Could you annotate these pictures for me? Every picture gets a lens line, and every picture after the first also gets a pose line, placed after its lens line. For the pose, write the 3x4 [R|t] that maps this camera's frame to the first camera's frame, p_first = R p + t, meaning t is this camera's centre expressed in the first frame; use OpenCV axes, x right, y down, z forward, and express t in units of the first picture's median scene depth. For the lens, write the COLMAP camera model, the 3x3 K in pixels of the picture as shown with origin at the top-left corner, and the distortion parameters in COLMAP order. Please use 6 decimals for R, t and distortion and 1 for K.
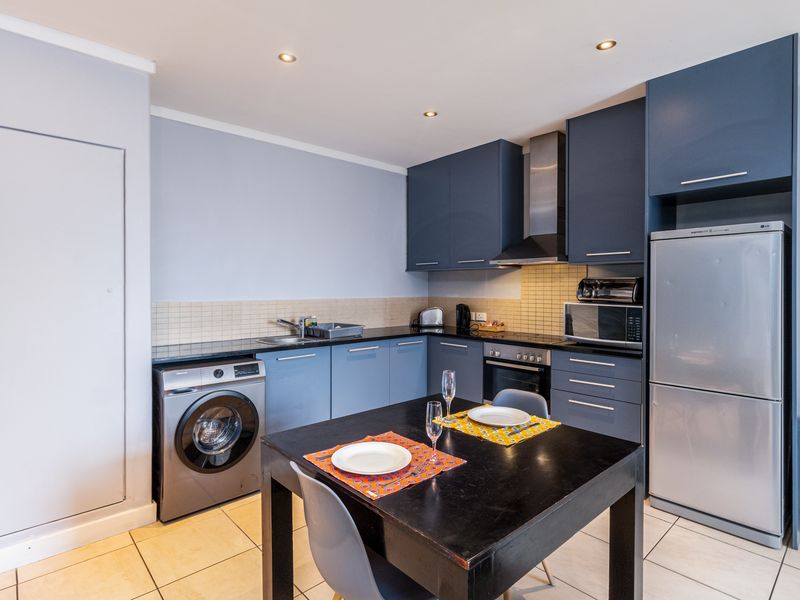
lens RADIAL K [[434.1, 0, 399.0], [0, 434.1, 293.9], [0, 0, 1]] dist [0.002126, 0.001185]
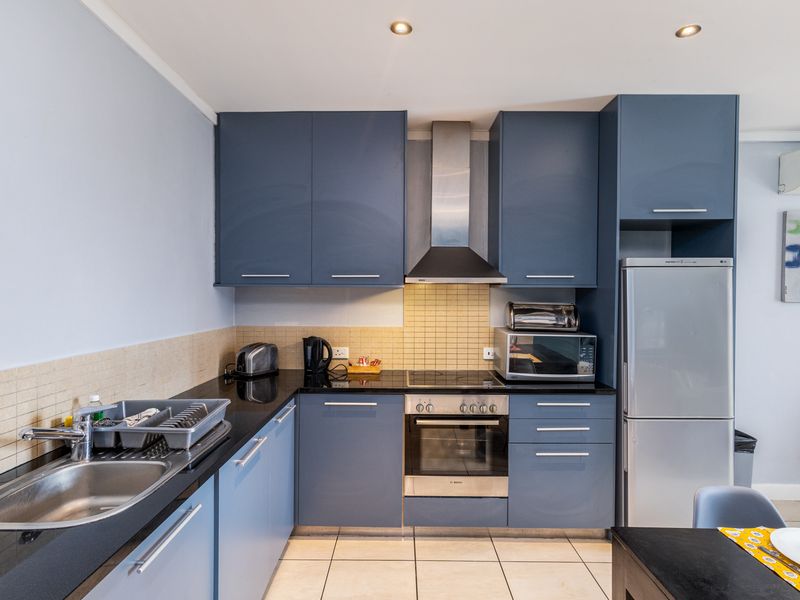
lens RADIAL K [[434.1, 0, 401.0], [0, 434.1, 299.1], [0, 0, 1]] dist [0.002126, 0.001185]
pose [[0.673949, -0.005919, 0.738754, -0.324460], [0.008098, 0.999967, 0.000625, -0.042551], [-0.738733, 0.005561, 0.673975, 0.537657]]
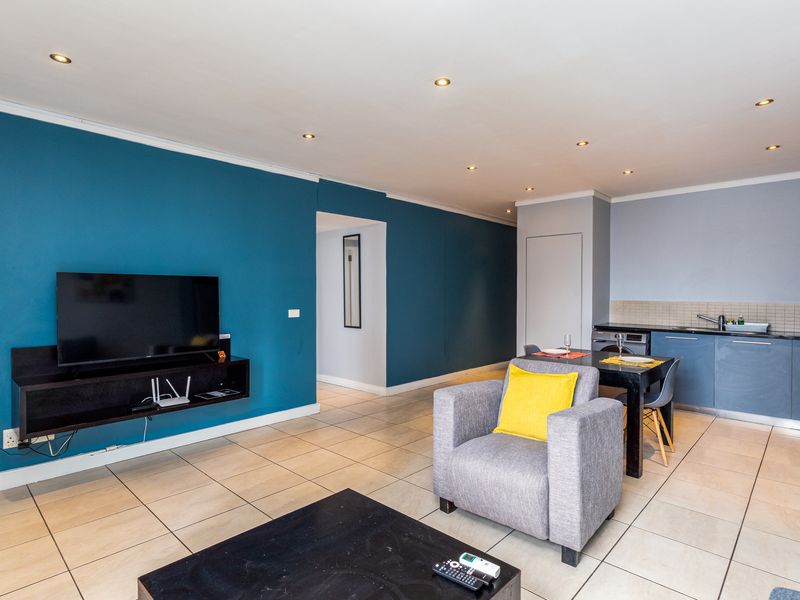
lens RADIAL K [[434.1, 0, 402.3], [0, 434.1, 296.7], [0, 0, 1]] dist [0.002126, 0.001185]
pose [[0.076448, 0.010392, -0.997019, 1.047417], [-0.017303, 0.999809, 0.009094, 0.002416], [0.996923, 0.016557, 0.076613, -0.087890]]
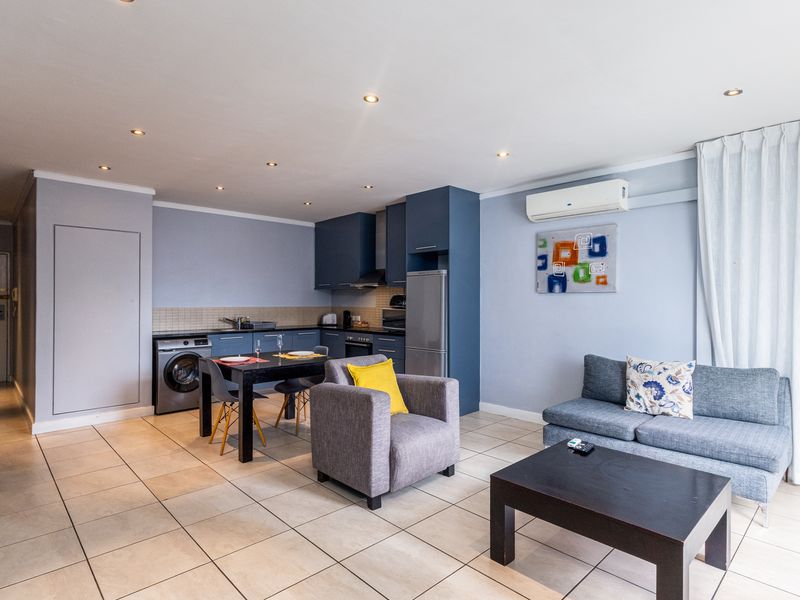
lens RADIAL K [[434.1, 0, 394.0], [0, 434.1, 303.0], [0, 0, 1]] dist [0.002126, 0.001185]
pose [[0.999918, 0.002249, 0.012577, 0.364991], [-0.002142, 0.999962, -0.008478, 0.011209], [-0.012595, 0.008451, 0.999885, -0.715379]]
